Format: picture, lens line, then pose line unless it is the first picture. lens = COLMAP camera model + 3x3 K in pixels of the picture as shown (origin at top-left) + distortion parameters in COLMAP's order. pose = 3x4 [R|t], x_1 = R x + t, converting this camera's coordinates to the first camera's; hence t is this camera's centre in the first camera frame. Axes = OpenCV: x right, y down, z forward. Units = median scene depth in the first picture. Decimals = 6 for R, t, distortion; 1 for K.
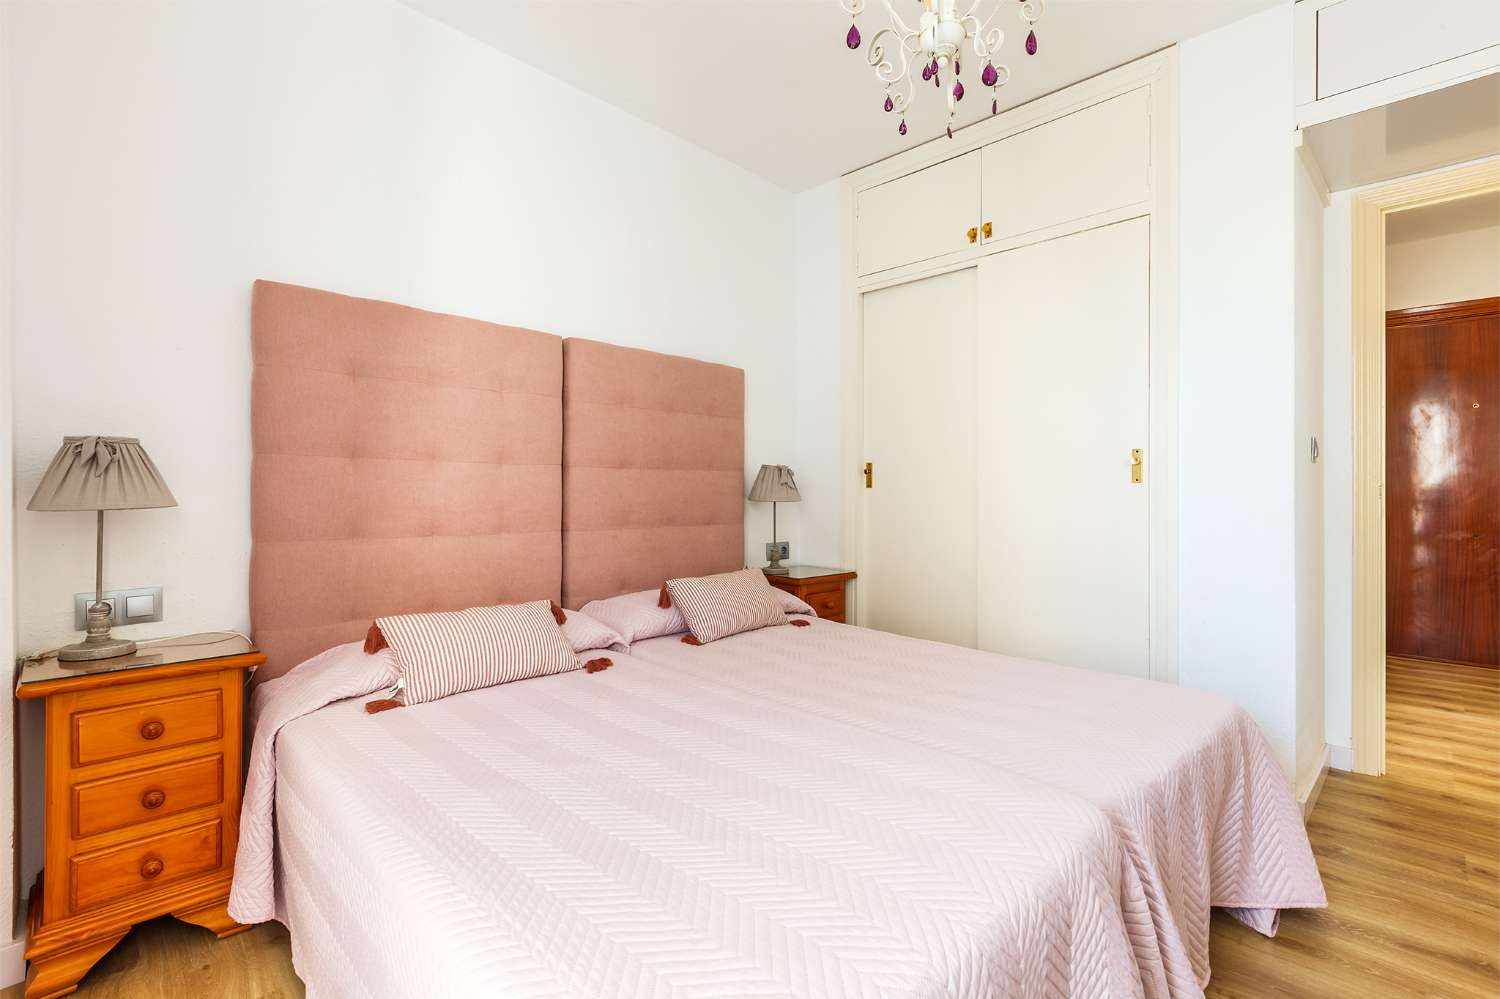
lens RADIAL K [[680.9, 0, 766.9], [0, 680.9, 480.2], [0, 0, 1]] dist [0.000598, 0.001475]
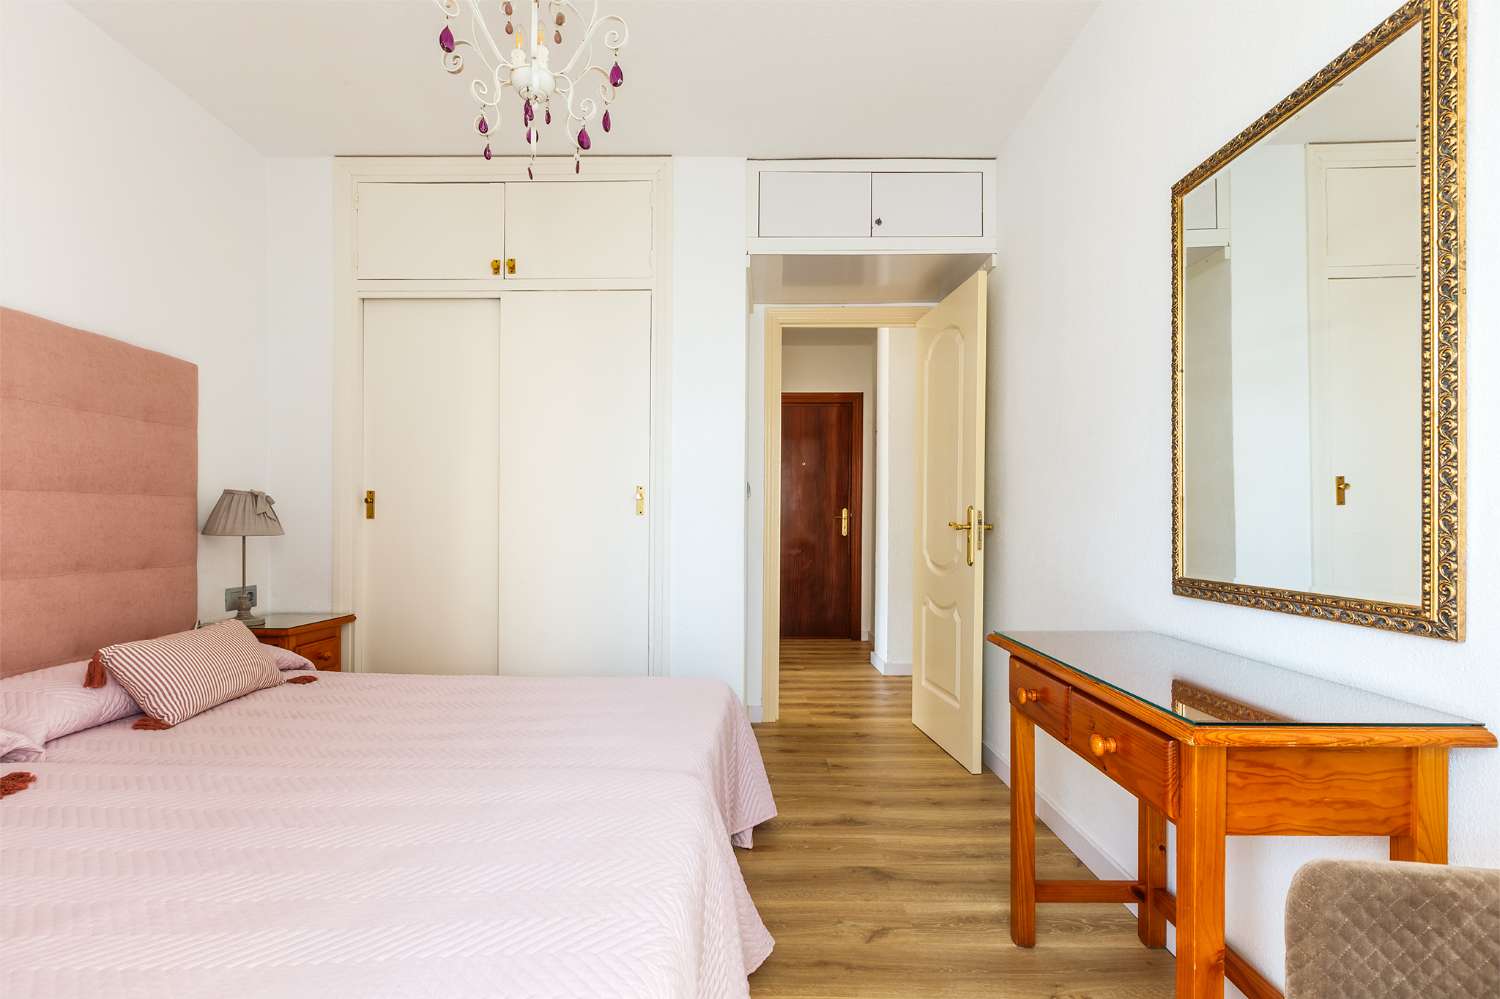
lens RADIAL K [[680.9, 0, 744.0], [0, 680.9, 521.1], [0, 0, 1]] dist [0.000598, 0.001475]
pose [[0.727566, -0.000534, 0.686038, -0.126873], [-0.010078, 0.999883, 0.011466, -0.001295], [-0.685964, -0.015256, 0.727476, 0.015707]]
